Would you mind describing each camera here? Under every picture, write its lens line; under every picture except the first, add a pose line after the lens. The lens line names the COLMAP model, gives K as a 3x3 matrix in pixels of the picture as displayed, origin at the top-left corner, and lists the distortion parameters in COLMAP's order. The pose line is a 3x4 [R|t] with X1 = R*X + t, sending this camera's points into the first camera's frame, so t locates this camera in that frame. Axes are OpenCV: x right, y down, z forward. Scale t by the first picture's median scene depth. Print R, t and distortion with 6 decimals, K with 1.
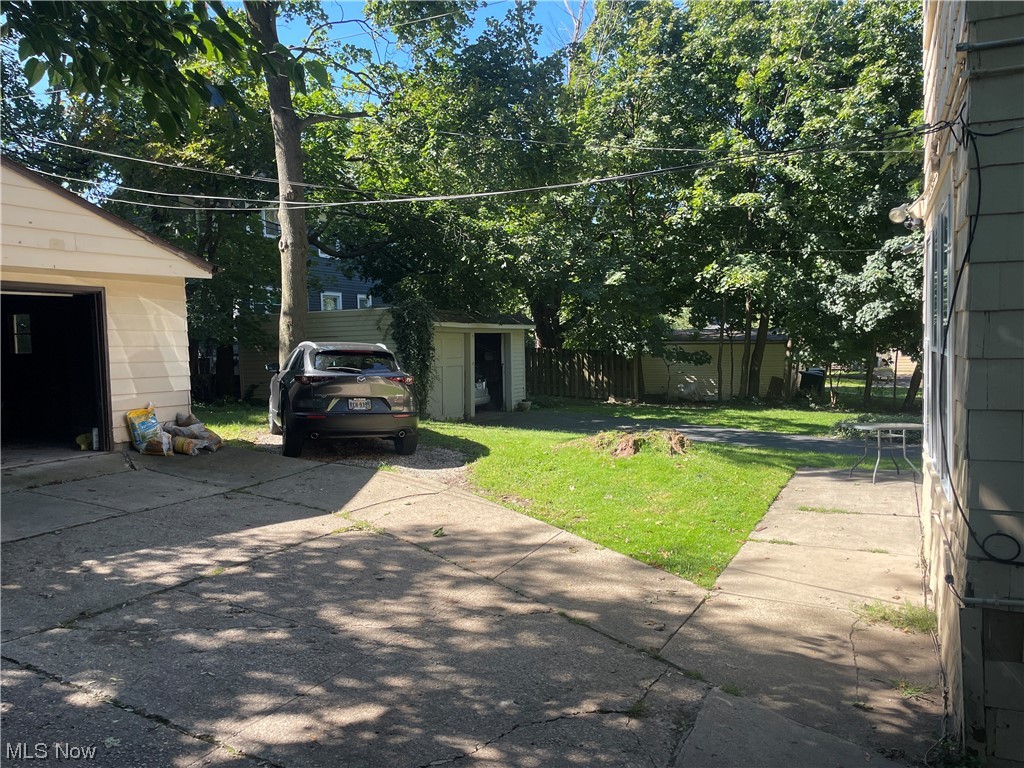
lens RADIAL K [[768.5, 0, 512.0], [0, 768.5, 384.0], [0, 0, 1]] dist [0.089048, -0.122485]
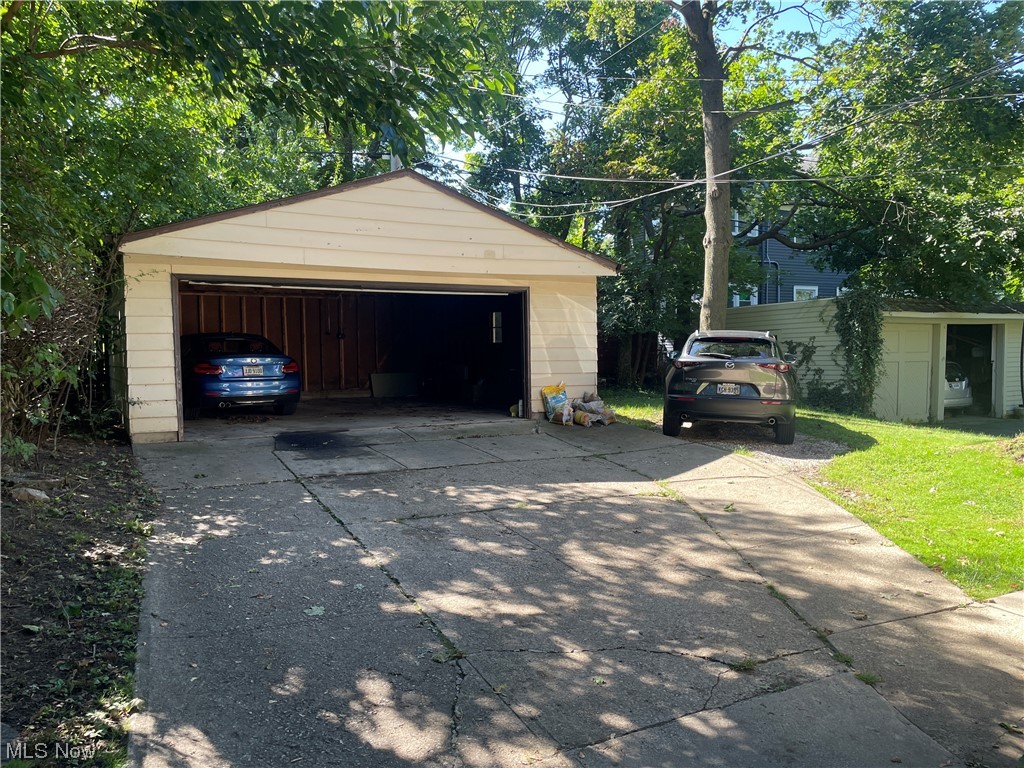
lens RADIAL K [[768.5, 0, 512.0], [0, 768.5, 384.0], [0, 0, 1]] dist [0.089048, -0.122485]
pose [[0.803025, 0.032938, -0.595034, 0.216821], [-0.033021, 0.999397, 0.010758, 0.021136], [0.595030, 0.011010, 0.803628, -0.000884]]
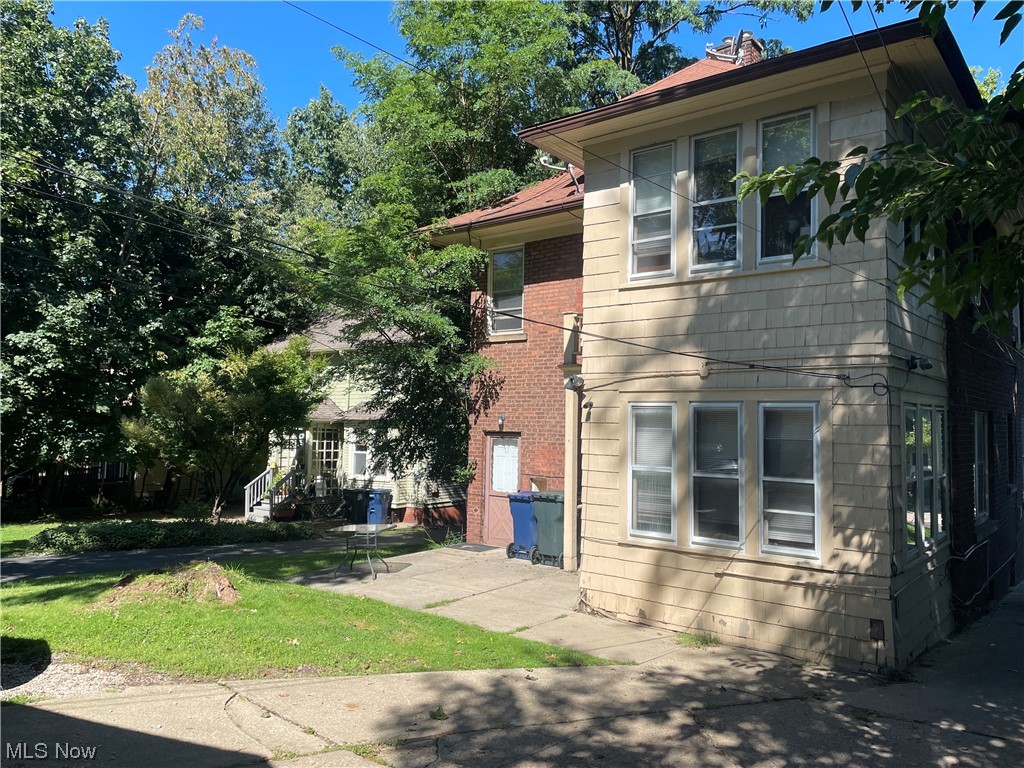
lens RADIAL K [[768.5, 0, 512.0], [0, 768.5, 384.0], [0, 0, 1]] dist [0.089048, -0.122485]
pose [[0.218251, 0.083815, 0.972287, -0.673112], [0.022149, 0.995623, -0.090798, -0.052973], [-0.975641, 0.041352, 0.215439, 0.564947]]
